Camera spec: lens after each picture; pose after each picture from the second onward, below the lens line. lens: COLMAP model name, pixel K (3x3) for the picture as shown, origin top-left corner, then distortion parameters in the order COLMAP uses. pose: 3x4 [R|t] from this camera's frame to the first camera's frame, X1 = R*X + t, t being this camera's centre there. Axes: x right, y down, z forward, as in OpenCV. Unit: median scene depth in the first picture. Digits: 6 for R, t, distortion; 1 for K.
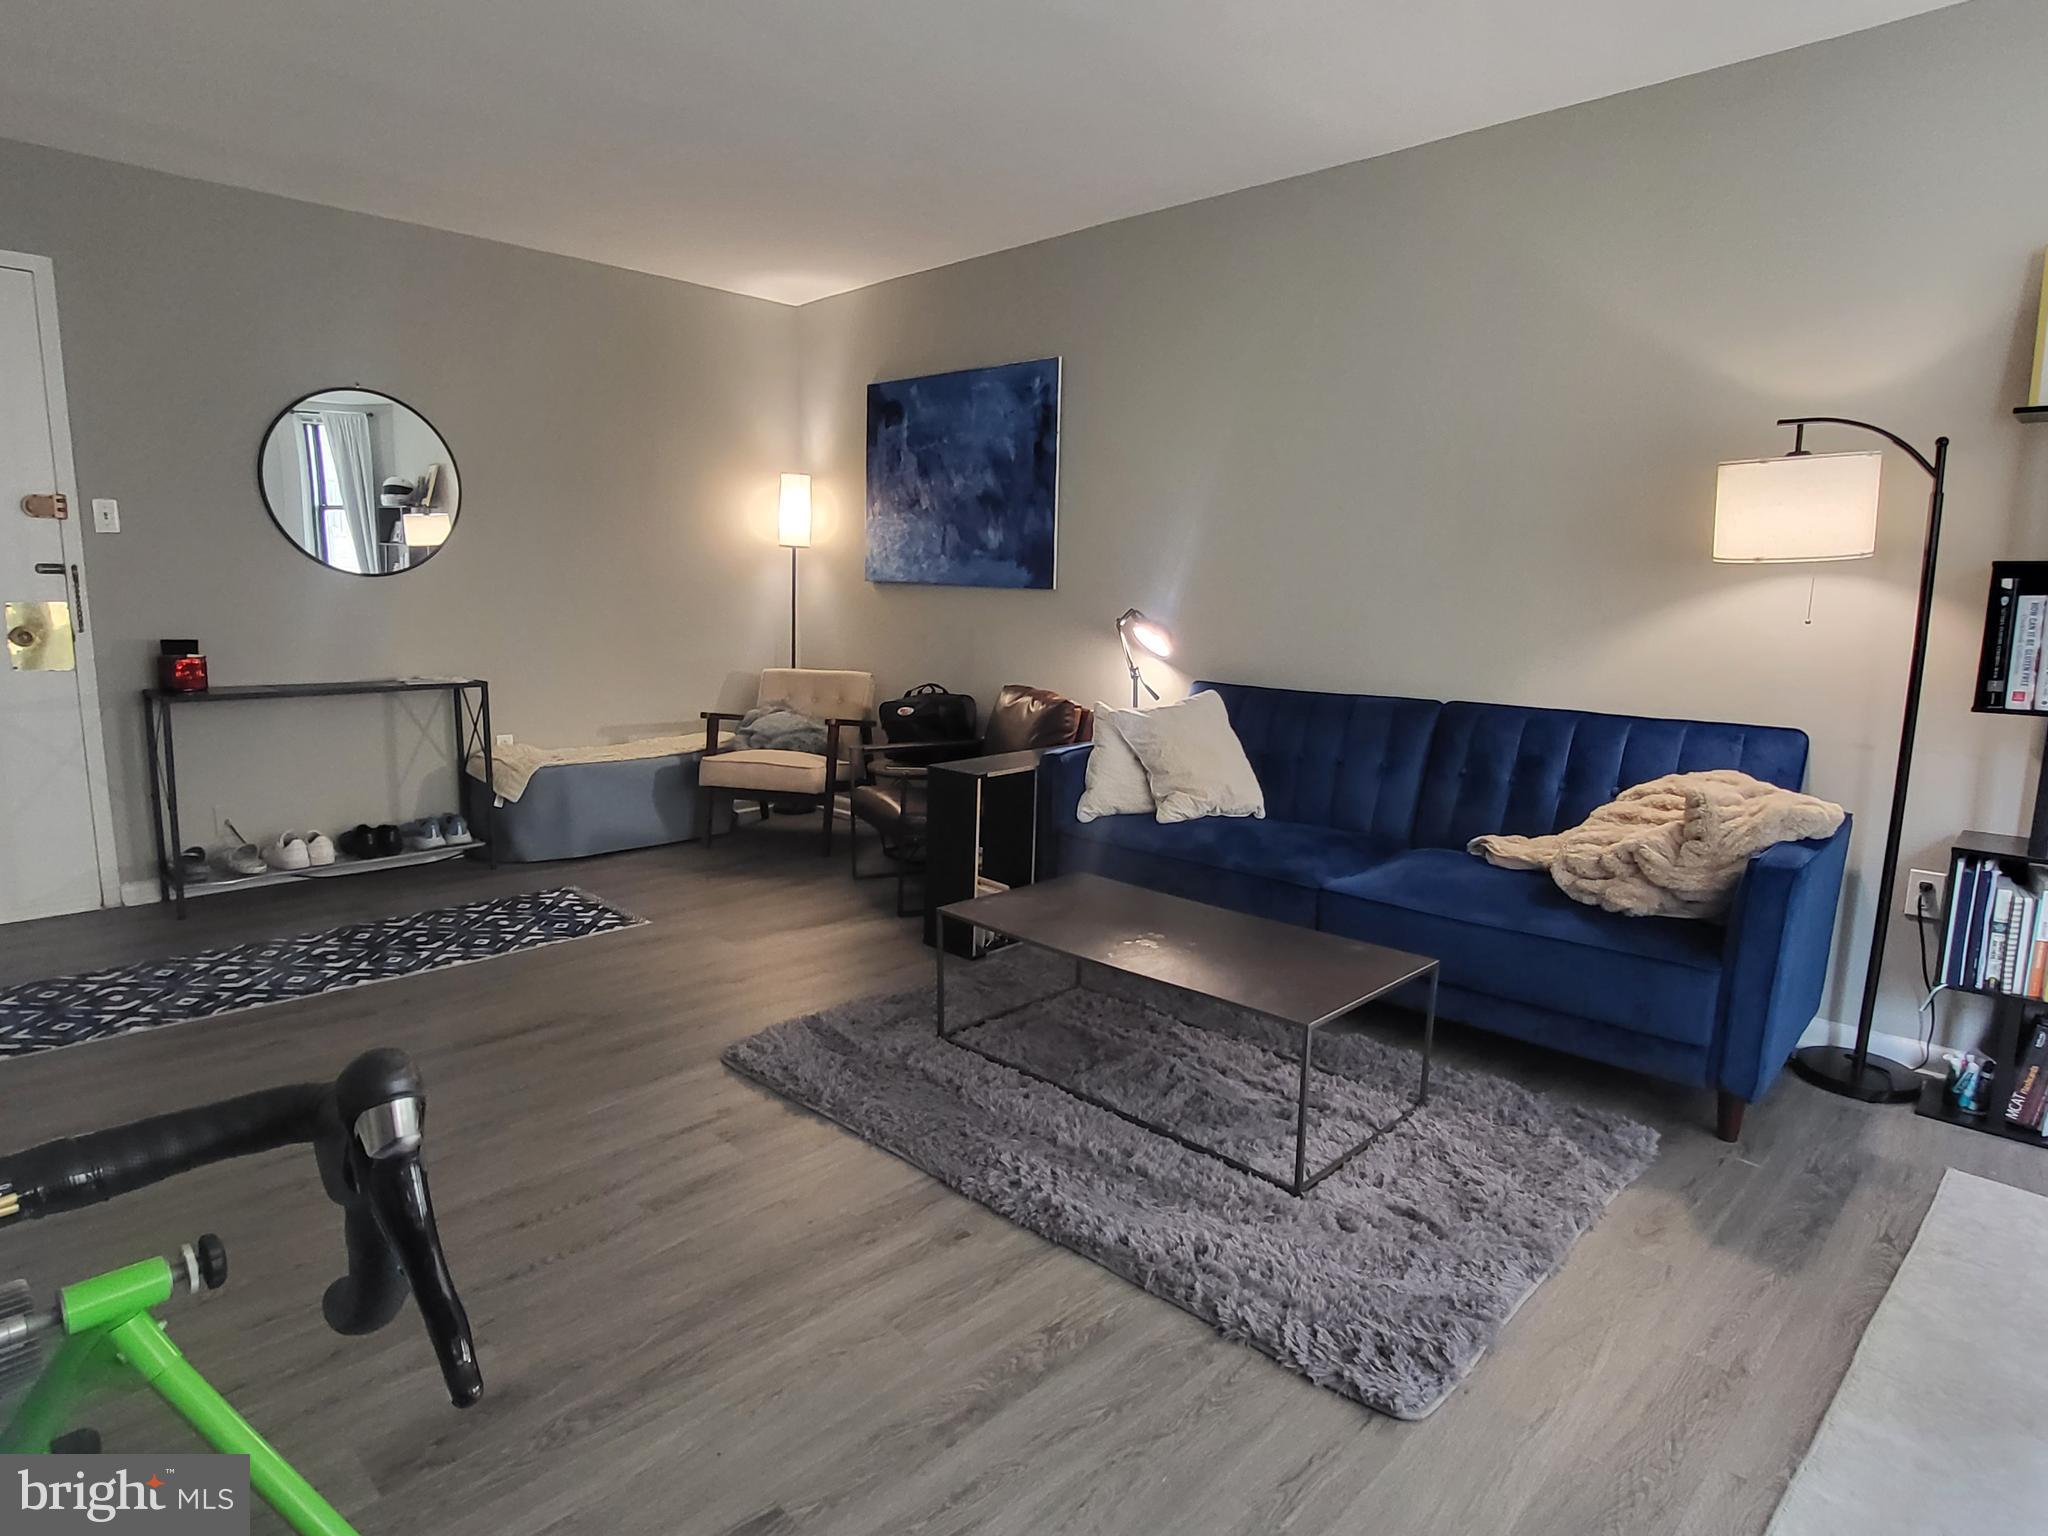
lens RADIAL K [[1144.2, 0, 1012.4], [0, 1144.2, 760.5], [0, 0, 1]] dist [0.000345, -0.002971]
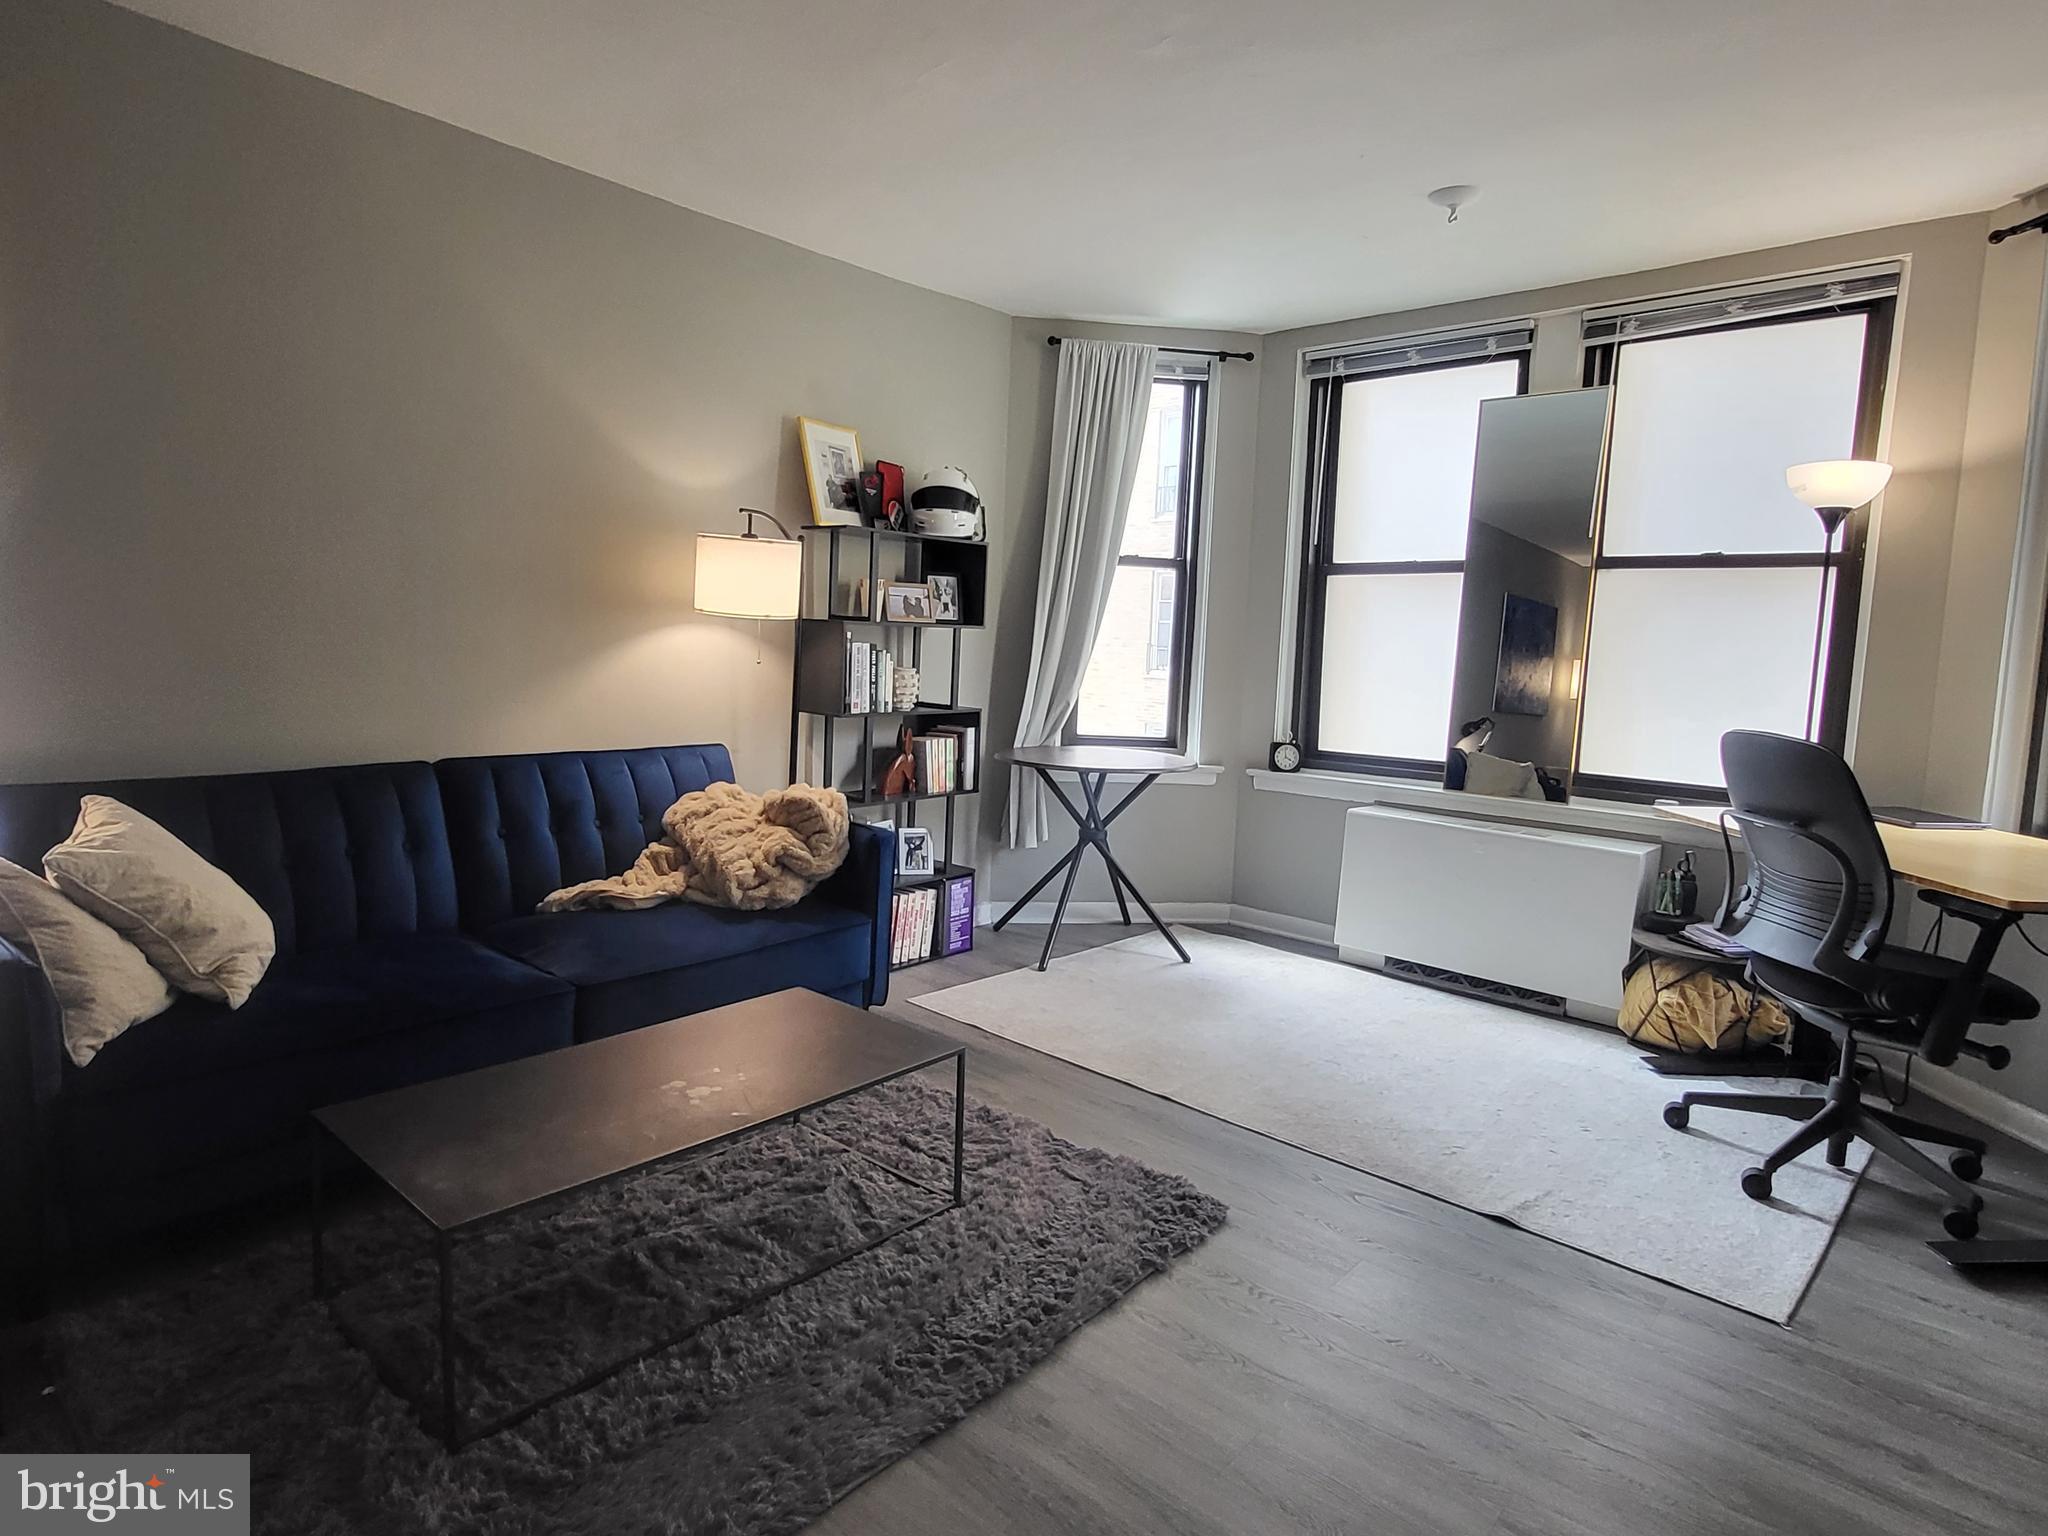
lens RADIAL K [[1144.2, 0, 1012.4], [0, 1144.2, 760.5], [0, 0, 1]] dist [0.000345, -0.002971]
pose [[-0.062024, -0.127391, 0.989911, -0.664330], [0.111228, 0.984761, 0.133697, -0.154603], [-0.991857, 0.118399, -0.046910, 0.784331]]
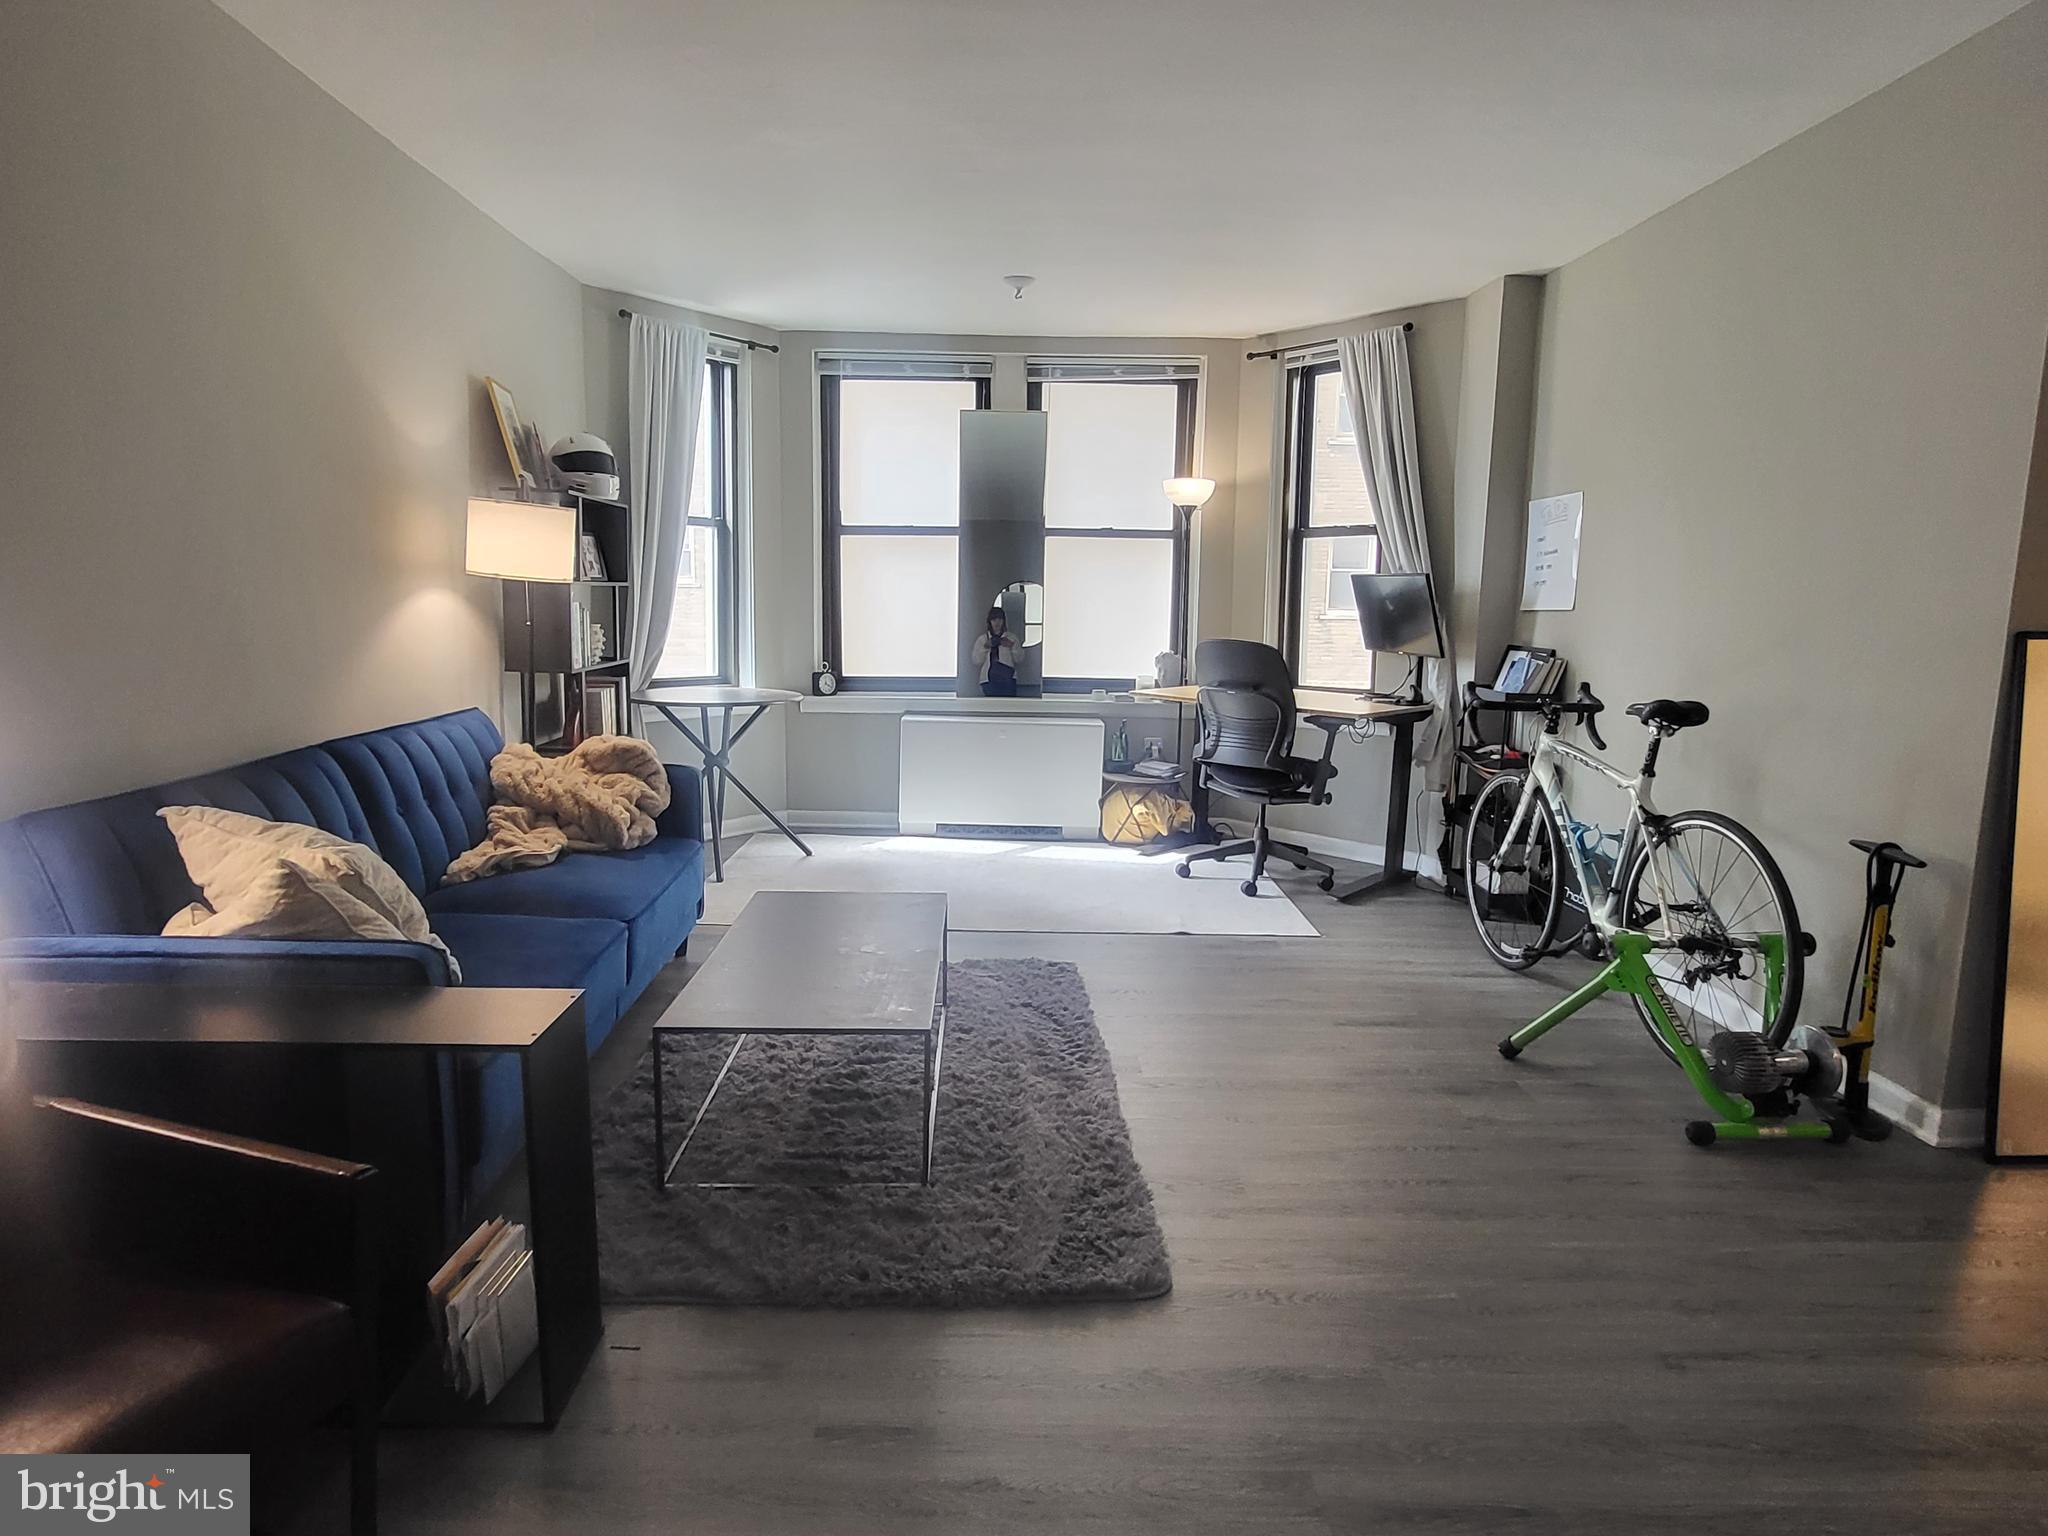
lens RADIAL K [[1144.2, 0, 1012.4], [0, 1144.2, 760.5], [0, 0, 1]] dist [0.000345, -0.002971]
pose [[-0.731184, -0.128465, 0.669975, -0.679831], [0.070651, 0.962567, 0.261674, -0.281845], [-0.678512, 0.238666, -0.694738, 1.593599]]
